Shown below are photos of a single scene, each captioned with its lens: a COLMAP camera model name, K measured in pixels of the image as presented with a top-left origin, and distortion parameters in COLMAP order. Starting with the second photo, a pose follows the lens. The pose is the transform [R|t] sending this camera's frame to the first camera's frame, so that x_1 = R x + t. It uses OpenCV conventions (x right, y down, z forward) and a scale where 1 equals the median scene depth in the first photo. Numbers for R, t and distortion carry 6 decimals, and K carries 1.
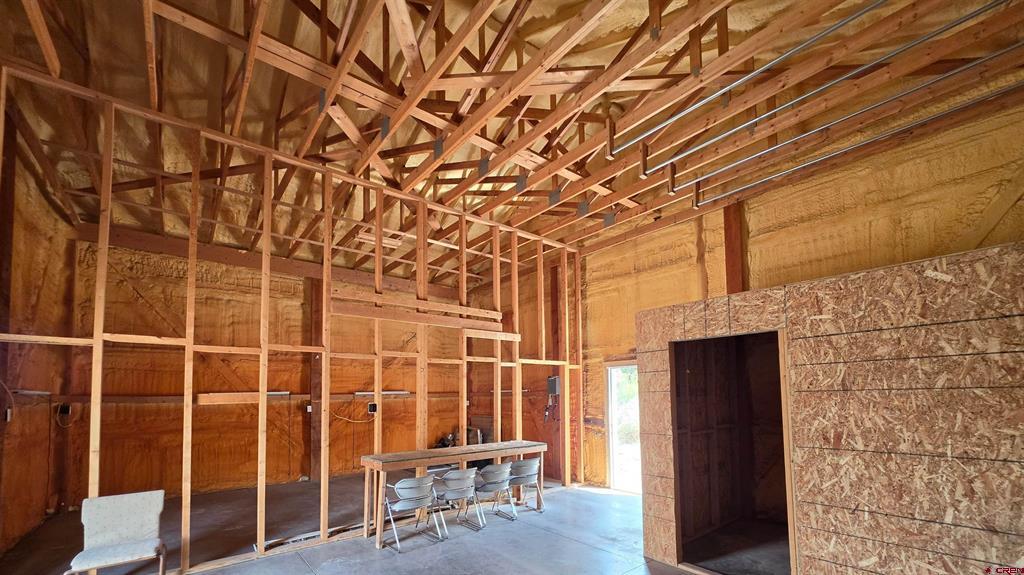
lens RADIAL K [[409.0, 0, 508.9], [0, 409.0, 374.2], [0, 0, 1]] dist [-0.001405, -0.000380]
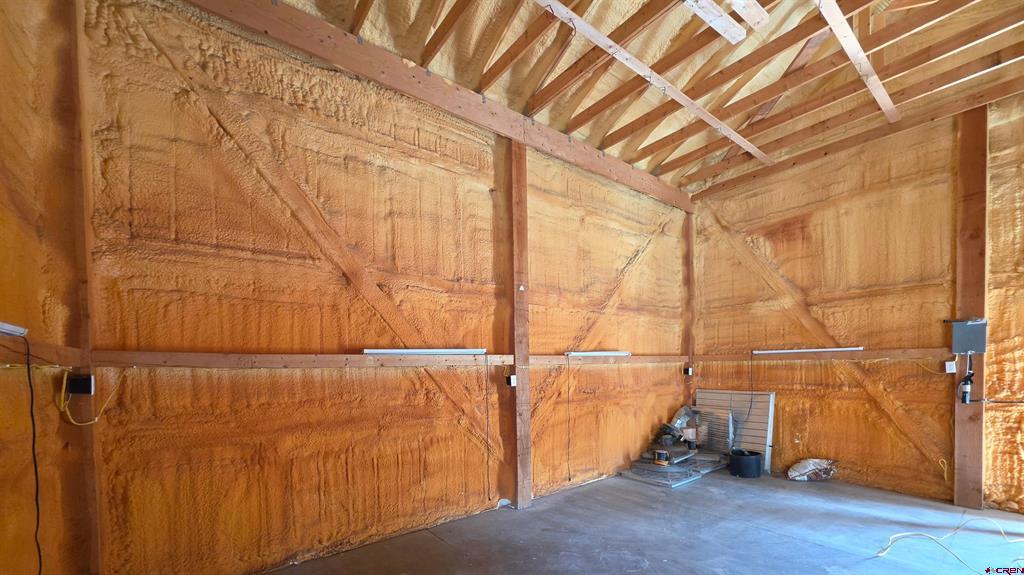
lens RADIAL K [[411.8, 0, 511.9], [0, 411.8, 375.0], [0, 0, 1]] dist [-0.001548, 0.000647]
pose [[0.999682, -0.000122, -0.025198, -0.556267], [0.001965, 0.997321, 0.073123, 0.042347], [0.025122, -0.073149, 0.997005, 0.517536]]
